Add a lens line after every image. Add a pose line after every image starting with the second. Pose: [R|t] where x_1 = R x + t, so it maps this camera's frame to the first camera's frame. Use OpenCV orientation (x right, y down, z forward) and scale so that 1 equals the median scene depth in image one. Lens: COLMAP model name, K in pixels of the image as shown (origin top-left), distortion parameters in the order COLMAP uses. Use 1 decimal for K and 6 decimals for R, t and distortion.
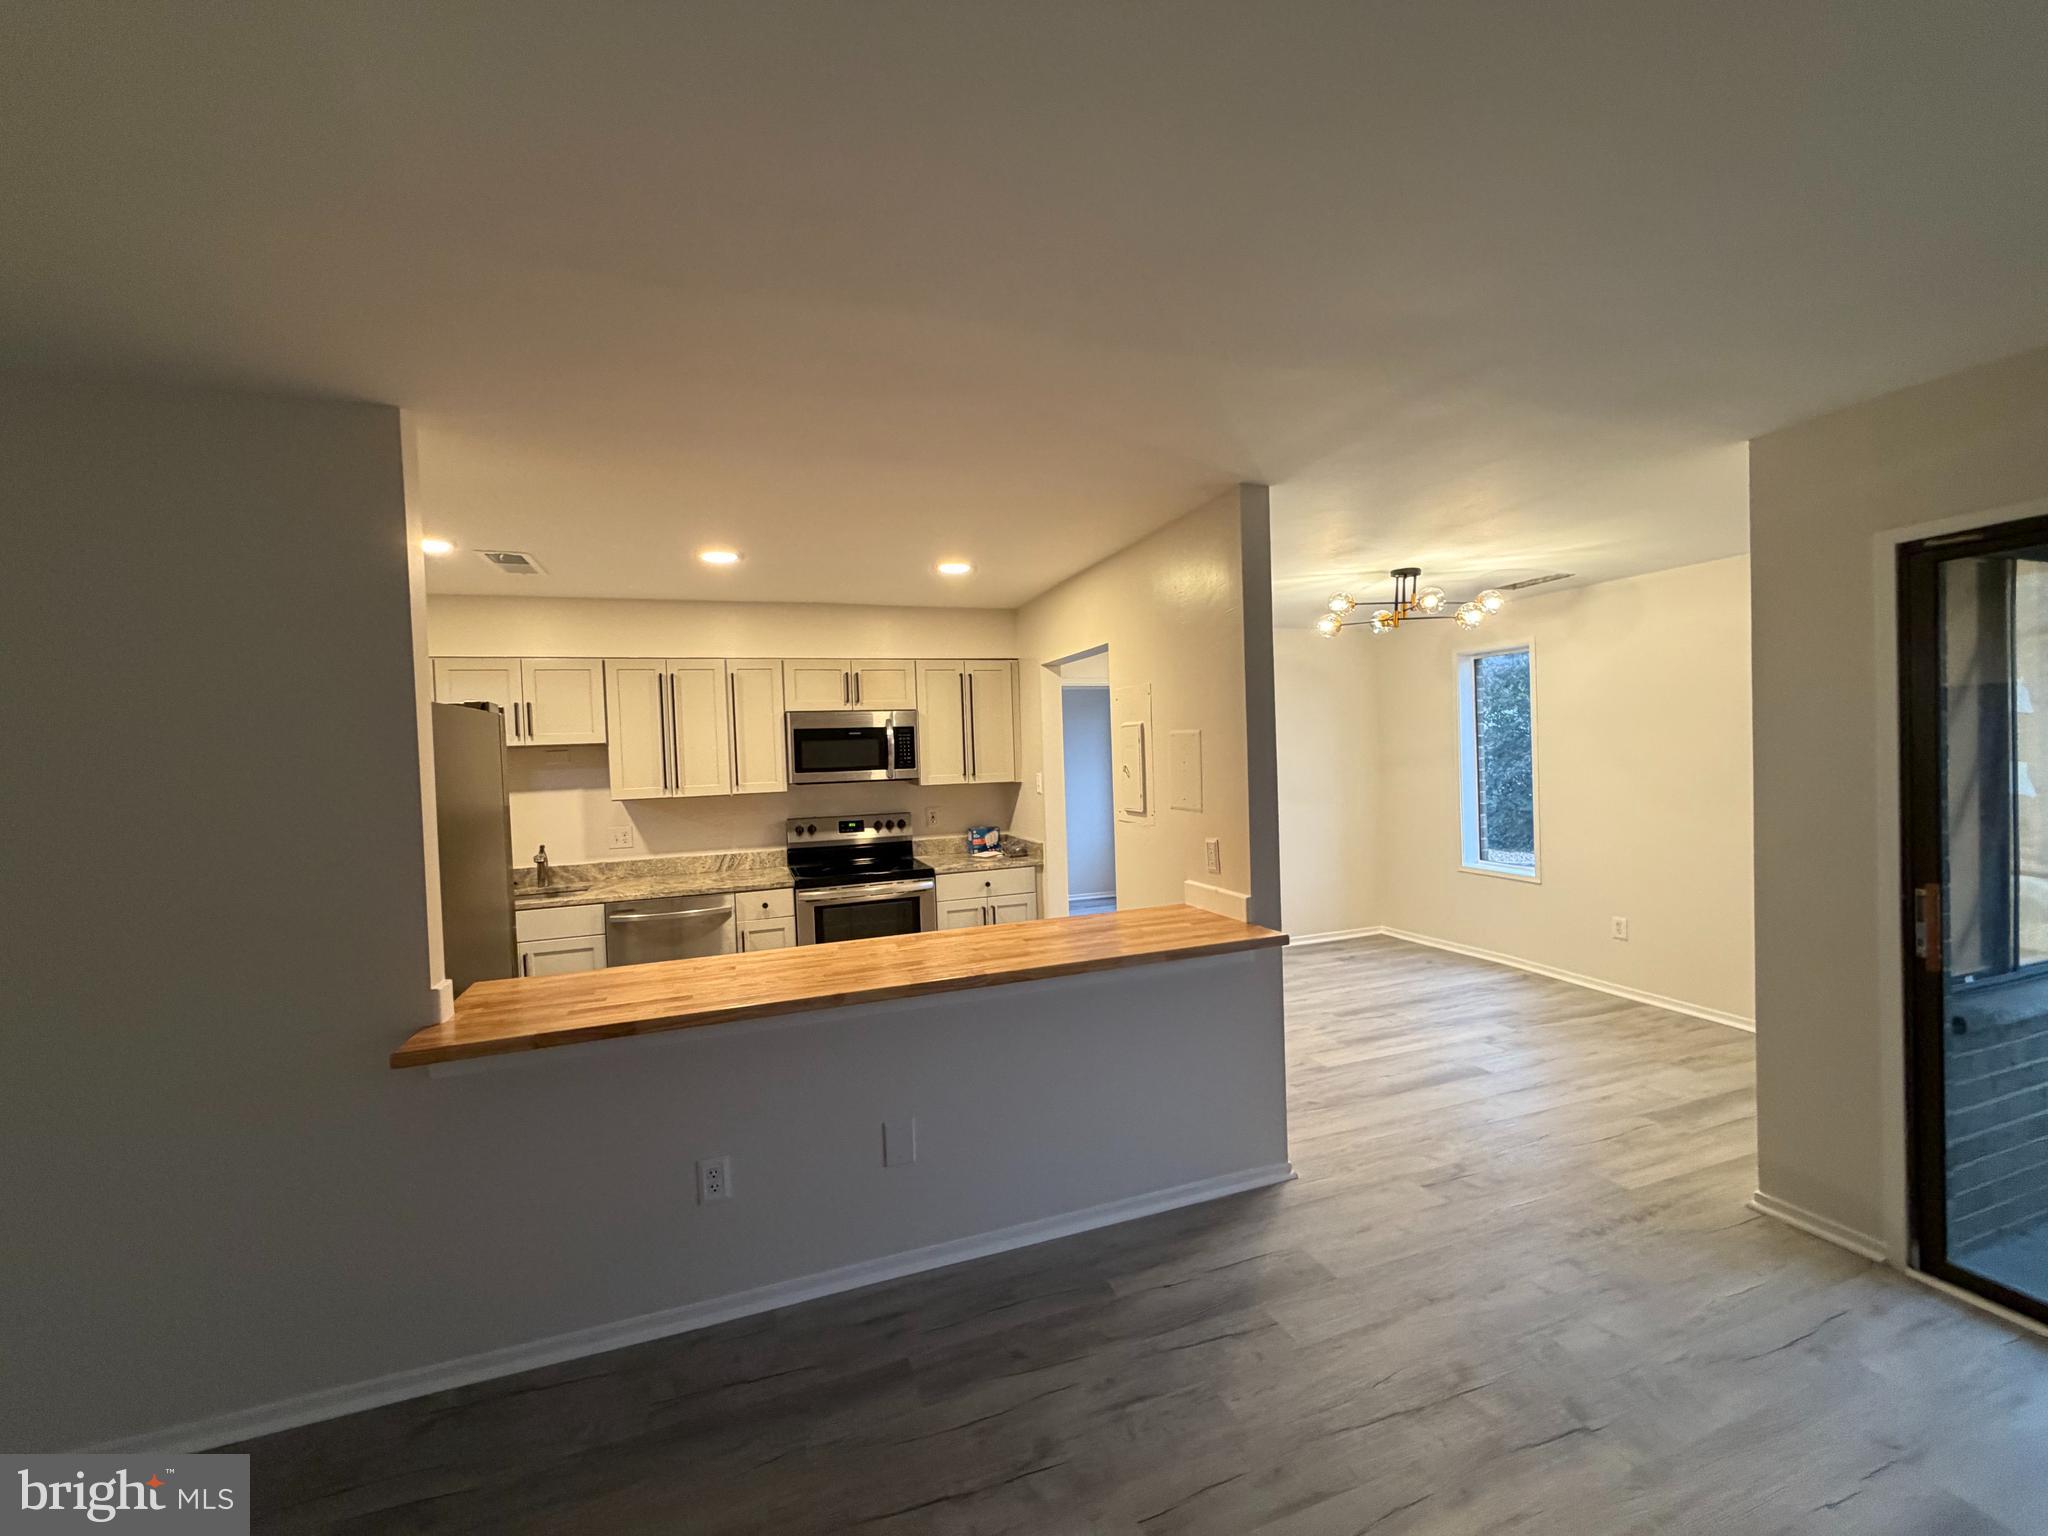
lens RADIAL K [[818.5, 0, 1024.0], [0, 818.5, 768.0], [0, 0, 1]] dist [-0.000240, -0.000166]
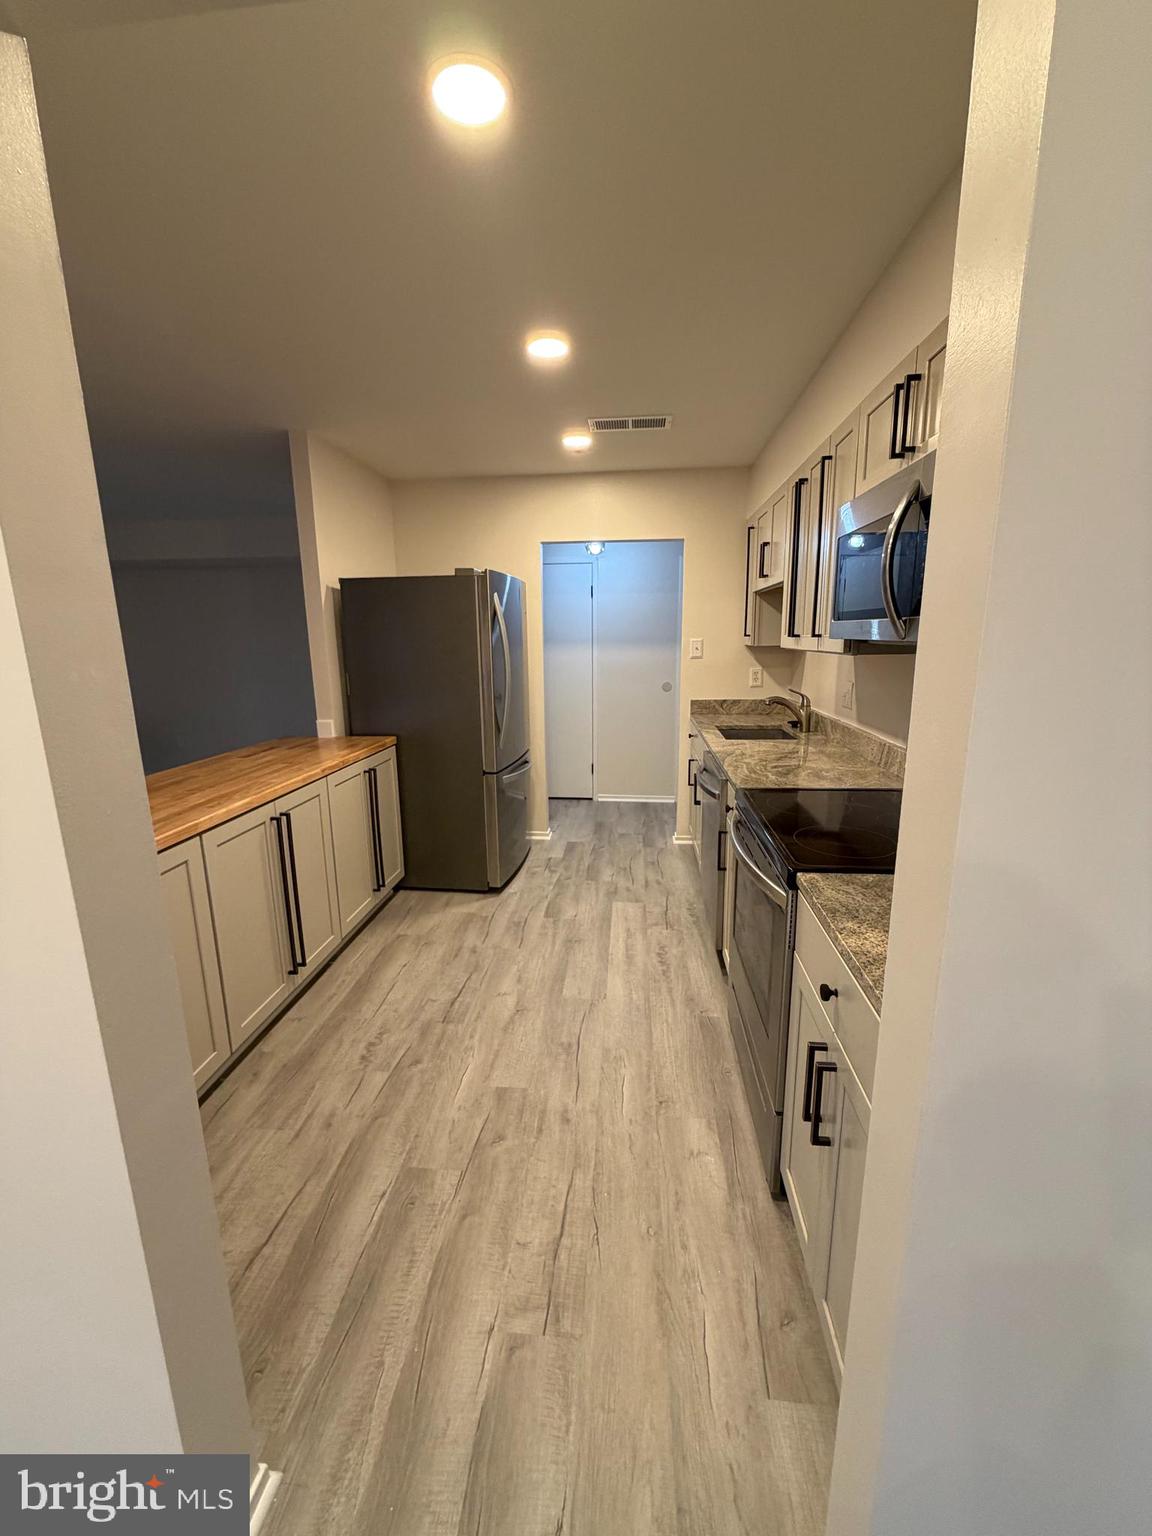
lens RADIAL K [[613.8, 0, 577.1], [0, 613.8, 764.4], [0, 0, 1]] dist [-0.000240, -0.000166]
pose [[-0.429078, 0.228417, -0.873910, 0.191433], [0.013970, 0.969061, 0.246427, -0.004596], [0.903159, 0.093528, -0.418994, 1.032307]]
